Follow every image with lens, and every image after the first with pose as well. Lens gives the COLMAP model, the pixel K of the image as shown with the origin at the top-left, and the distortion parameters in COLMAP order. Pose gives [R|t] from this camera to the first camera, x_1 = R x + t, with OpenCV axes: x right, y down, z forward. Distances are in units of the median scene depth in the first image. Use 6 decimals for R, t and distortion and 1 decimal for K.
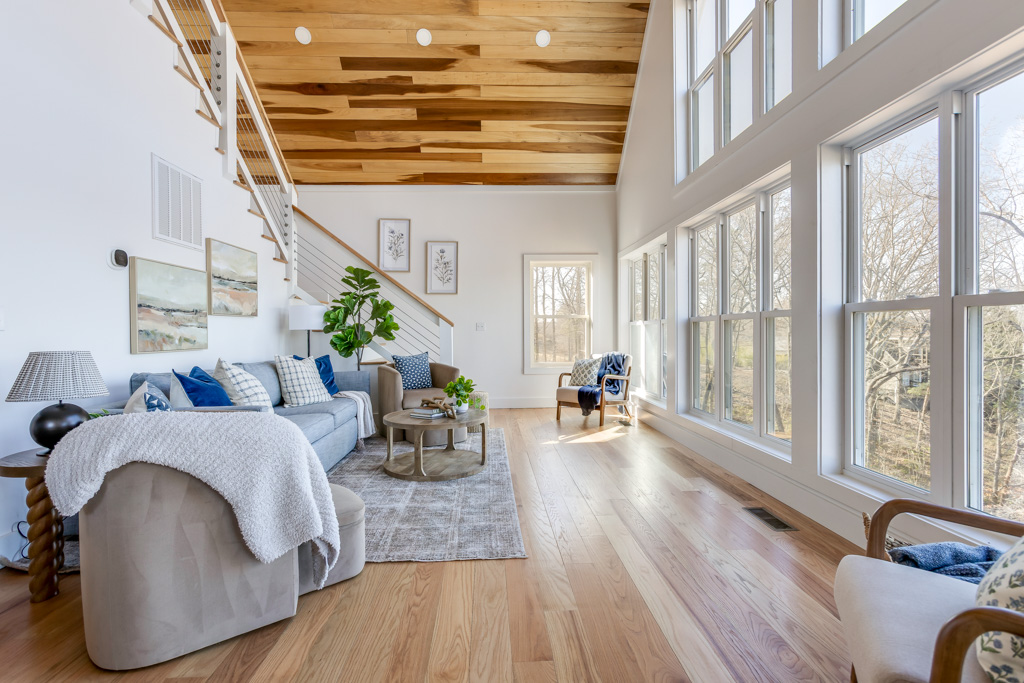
lens RADIAL K [[504.8, 0, 504.3], [0, 504.8, 340.3], [0, 0, 1]] dist [0.002260, -0.000556]
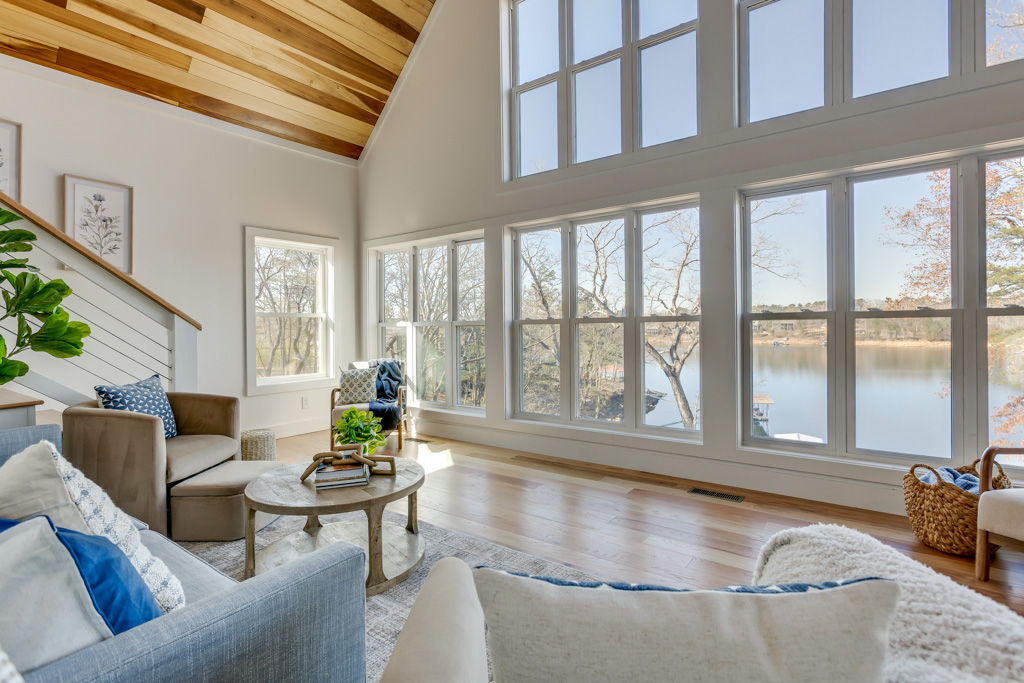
lens RADIAL K [[515.0, 0, 511.3], [0, 515.0, 332.8], [0, 0, 1]] dist [0.001435, 0.002253]
pose [[0.610135, -0.010496, 0.792228, -0.332206], [0.019321, 0.999812, -0.001633, -0.014400], [-0.792062, 0.016303, 0.610223, 0.299844]]
